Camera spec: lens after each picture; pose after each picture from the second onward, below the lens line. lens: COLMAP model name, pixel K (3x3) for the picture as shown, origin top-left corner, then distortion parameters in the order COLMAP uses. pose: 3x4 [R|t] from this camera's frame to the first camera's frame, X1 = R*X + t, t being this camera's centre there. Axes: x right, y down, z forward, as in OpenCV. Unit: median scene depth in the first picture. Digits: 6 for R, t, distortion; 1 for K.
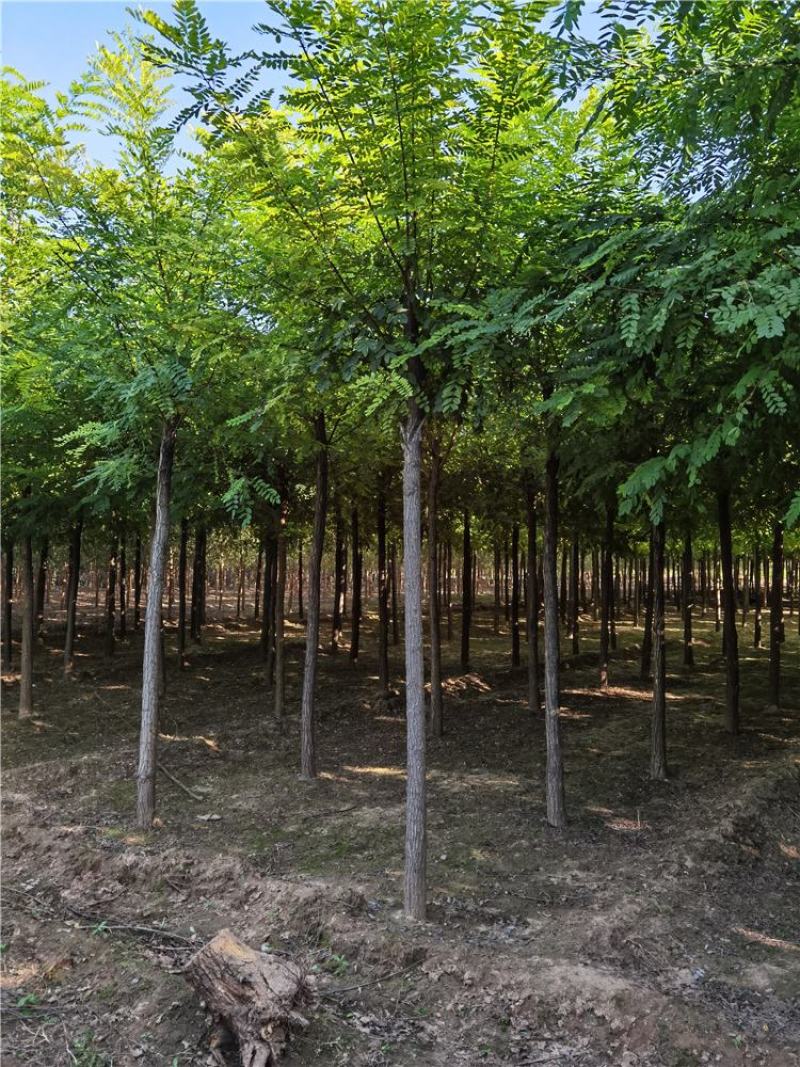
lens RADIAL K [[837.8, 0, 397.2], [0, 837.8, 541.5], [0, 0, 1]] dist [0.035465, -0.044854]
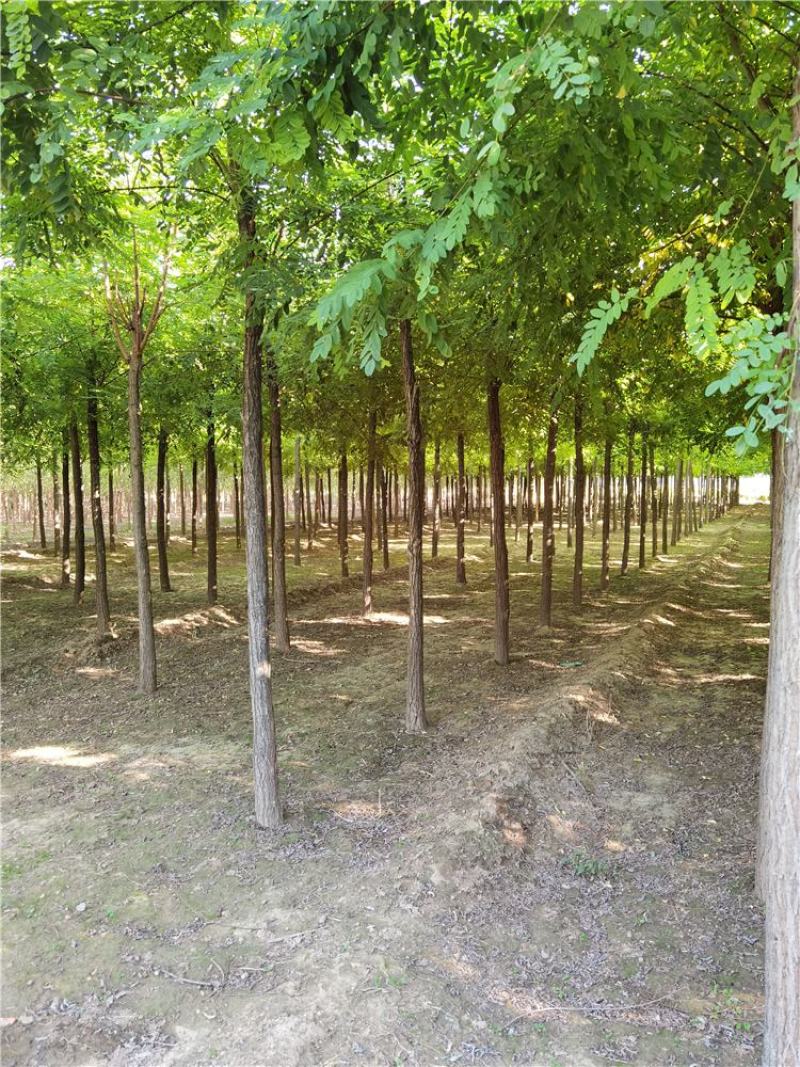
lens RADIAL K [[837.8, 0, 404.2], [0, 837.8, 536.3], [0, 0, 1]] dist [0.035465, -0.044854]
pose [[0.967472, -0.027399, 0.251489, 0.112120], [0.005168, 0.996051, 0.088635, 0.025230], [-0.252924, -0.084452, 0.963793, 0.261035]]
